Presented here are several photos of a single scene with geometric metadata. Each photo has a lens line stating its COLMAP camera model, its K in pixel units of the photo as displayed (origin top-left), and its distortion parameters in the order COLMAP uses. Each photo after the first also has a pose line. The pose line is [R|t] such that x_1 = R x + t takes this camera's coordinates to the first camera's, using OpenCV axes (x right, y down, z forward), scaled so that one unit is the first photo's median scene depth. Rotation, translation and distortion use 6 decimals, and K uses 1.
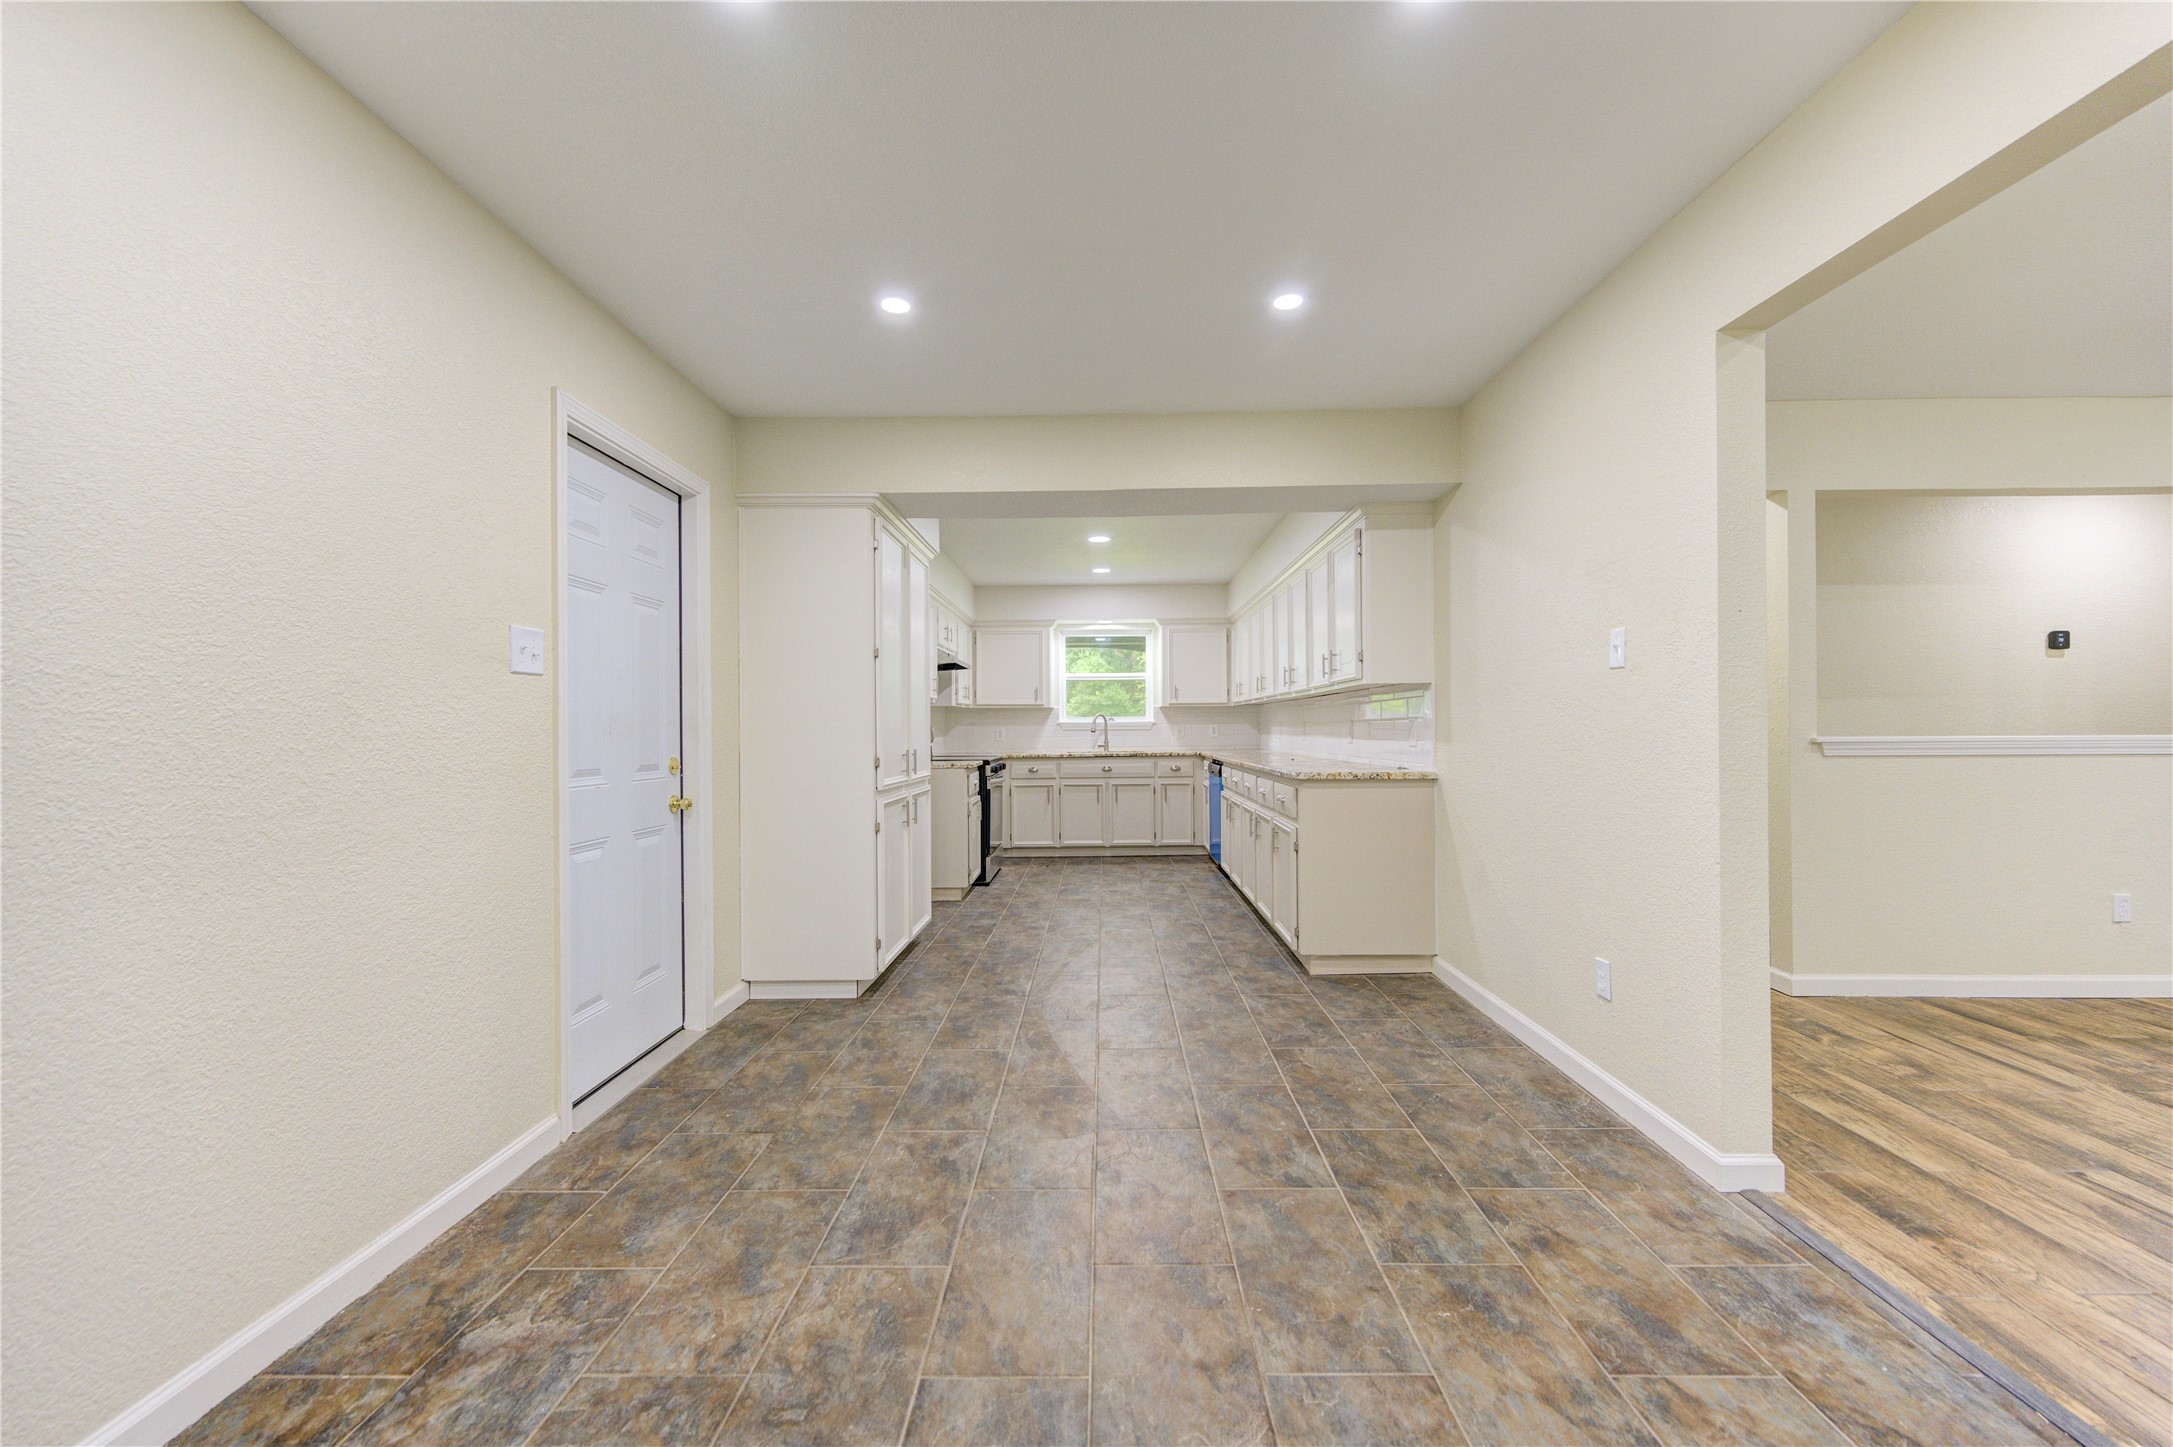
lens RADIAL K [[858.3, 0, 1102.8], [0, 858.3, 726.1], [0, 0, 1]] dist [0.002561, -0.000160]
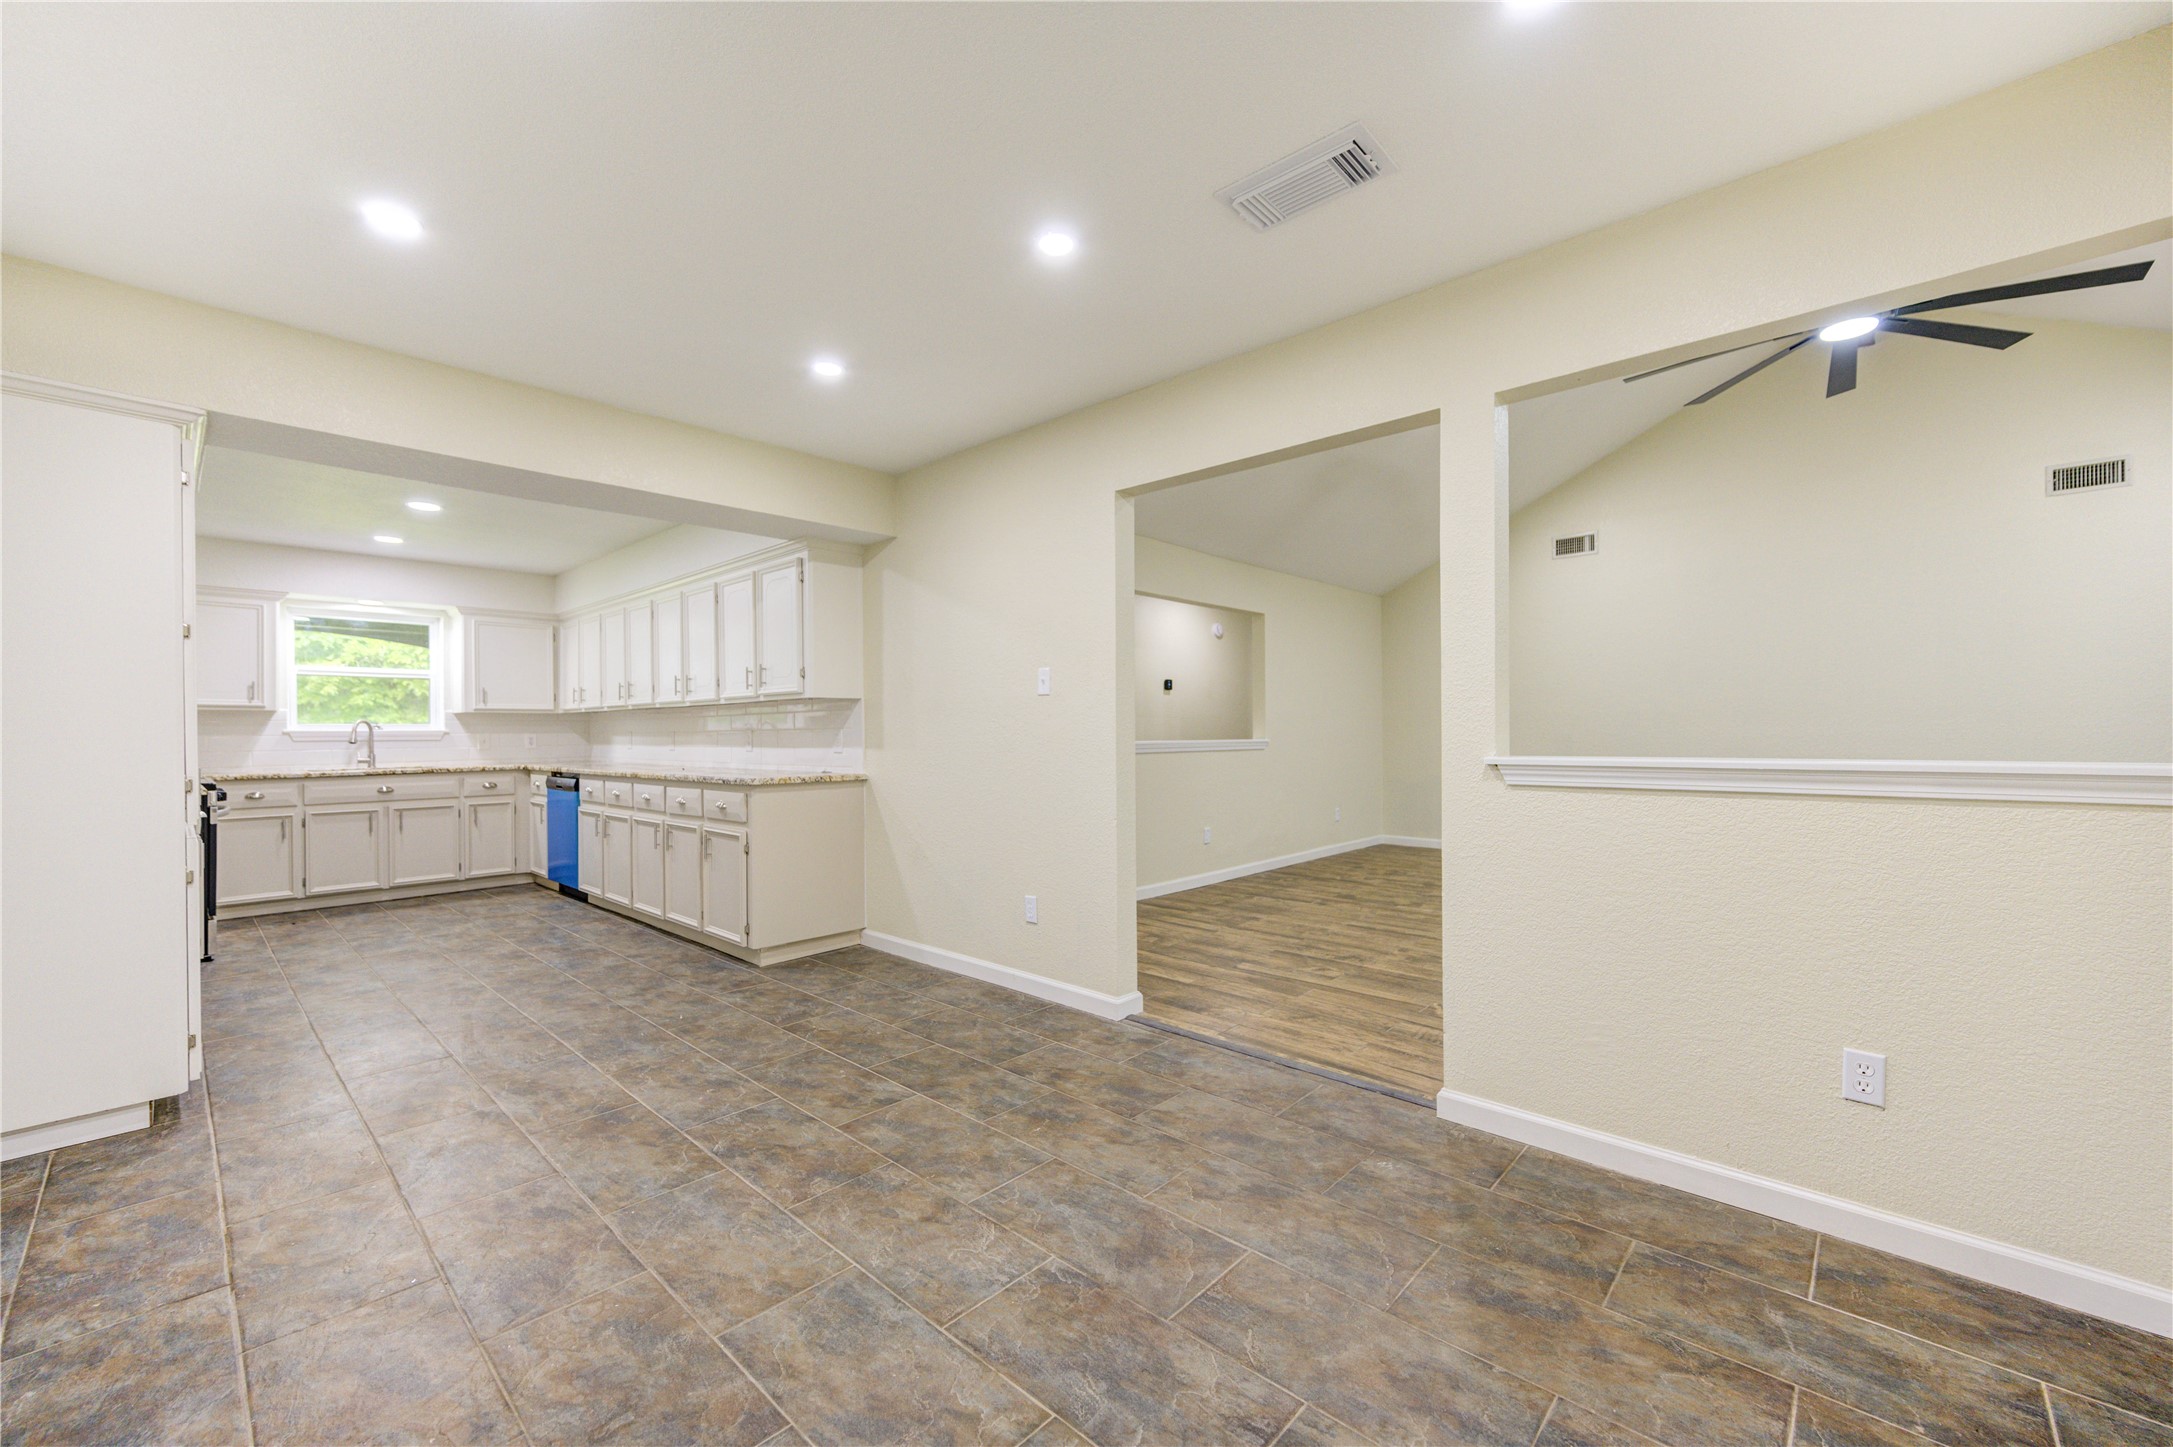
lens RADIAL K [[850.0, 0, 1098.7], [0, 850.0, 735.9], [0, 0, 1]] dist [0.001972, 0.000003]
pose [[0.671078, 0.000138, 0.741387, -0.279488], [0.000856, 0.999999, -0.000961, 0.002638], [-0.741387, 0.001279, 0.671077, -0.029385]]
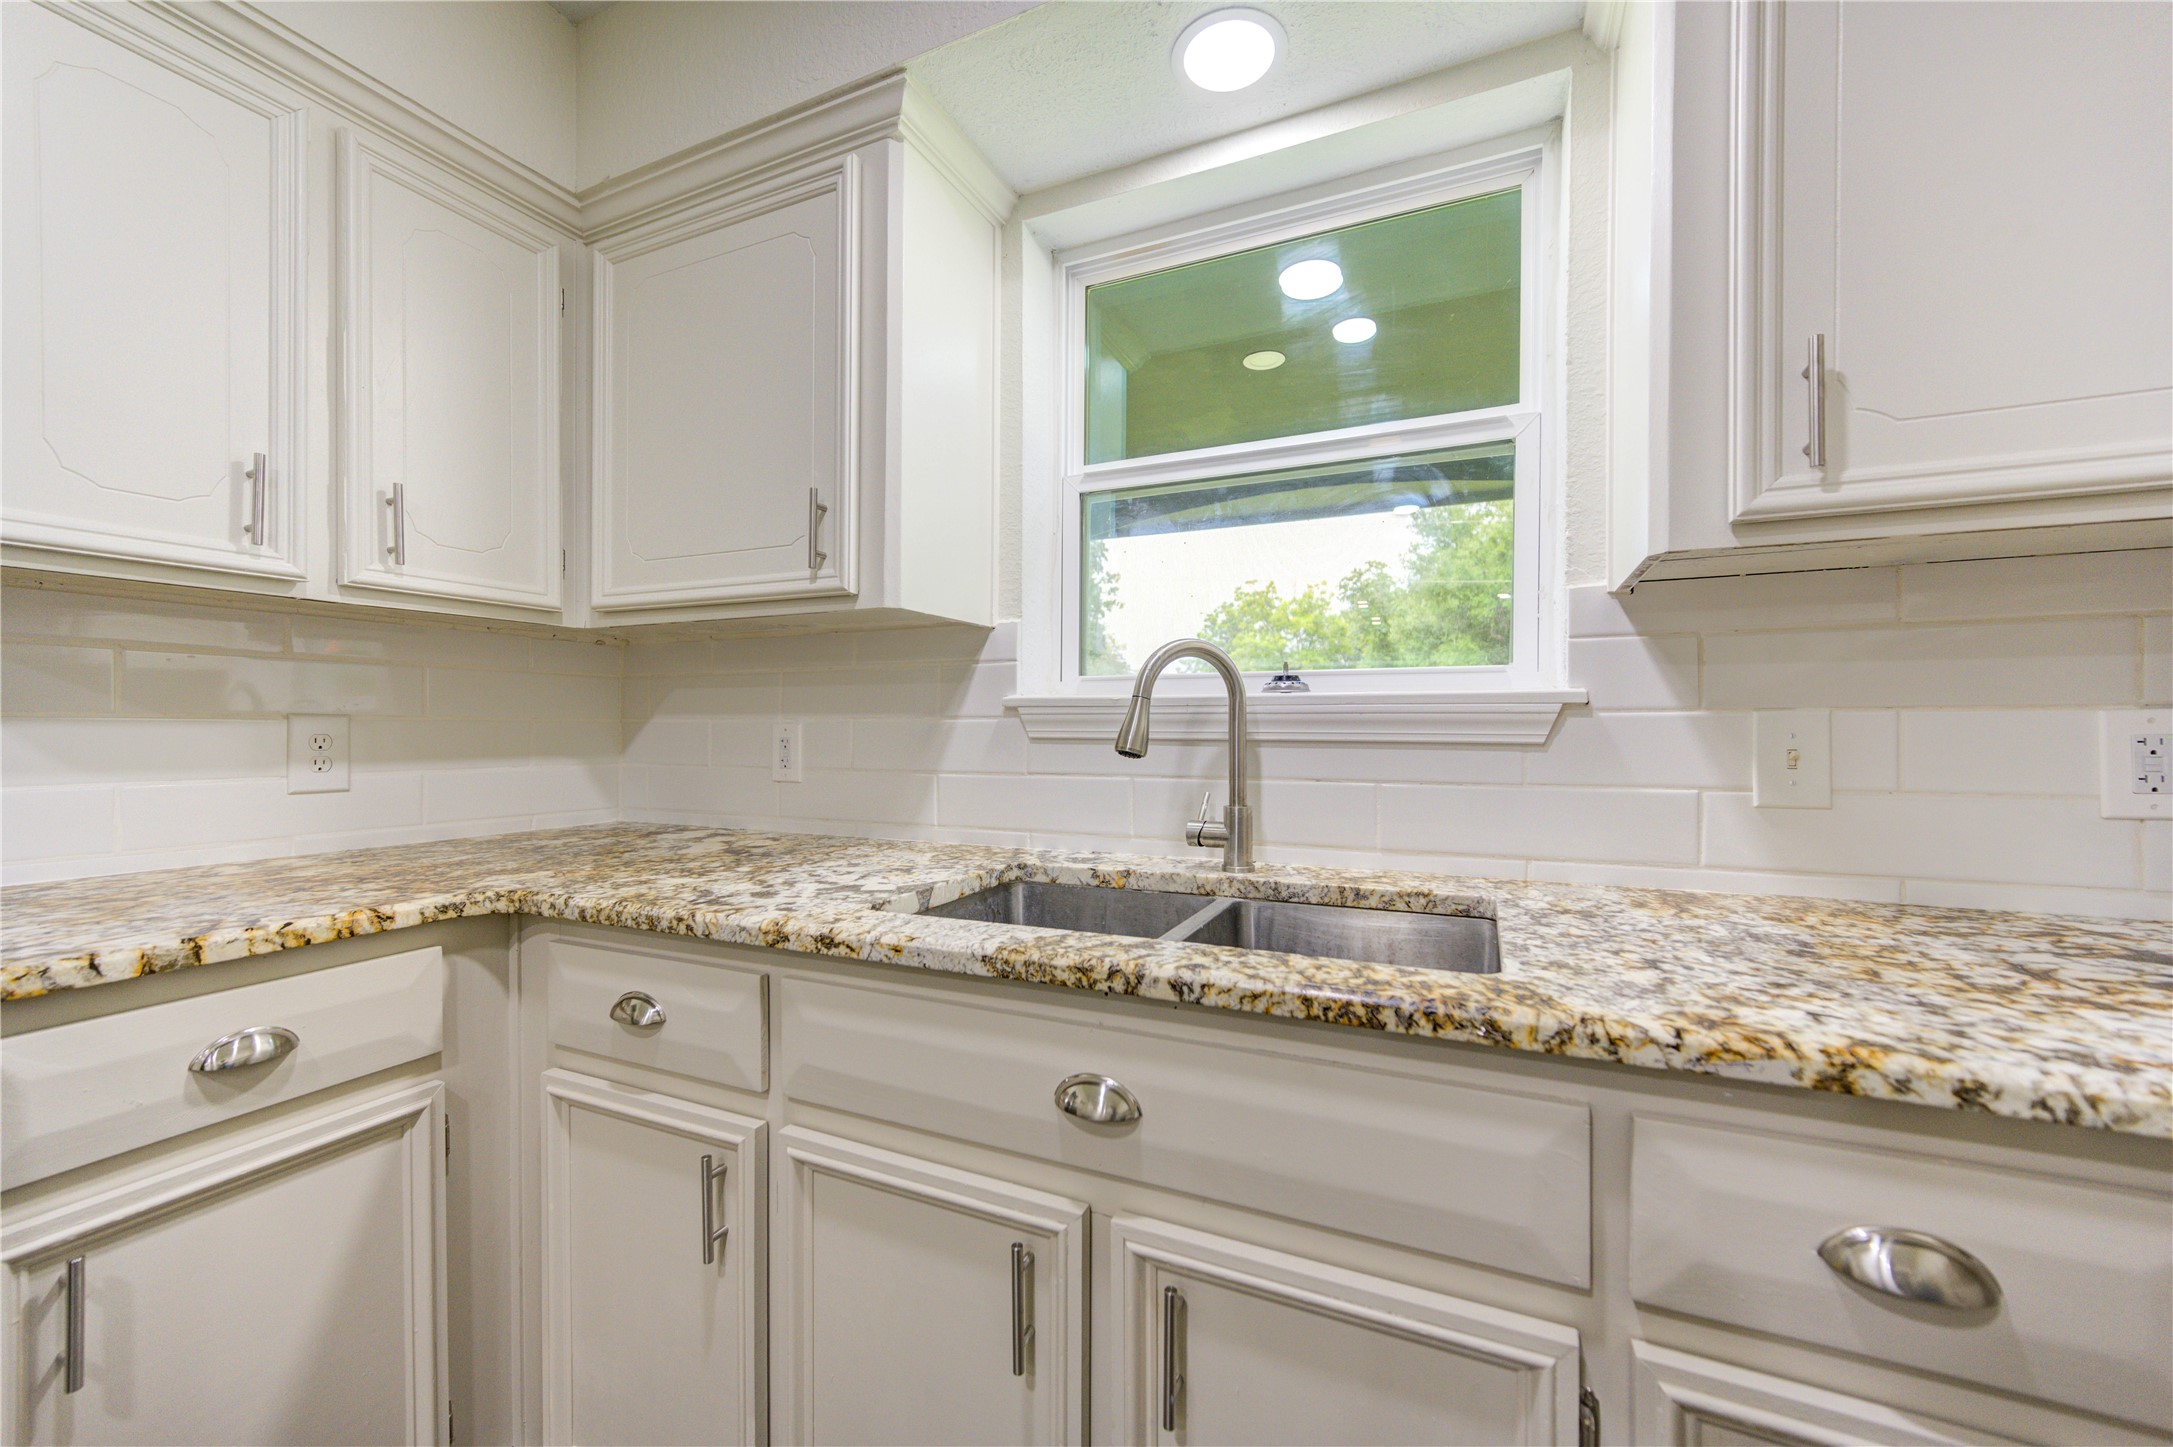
lens RADIAL K [[844.8, 0, 1093.2], [0, 844.8, 734.6], [0, 0, 1]] dist [0.001877, 0.000361]
pose [[0.908197, 0.013758, -0.418316, 0.101608], [-0.009954, 0.999887, 0.011275, 0.003070], [0.418424, -0.006076, 0.908232, 1.853378]]
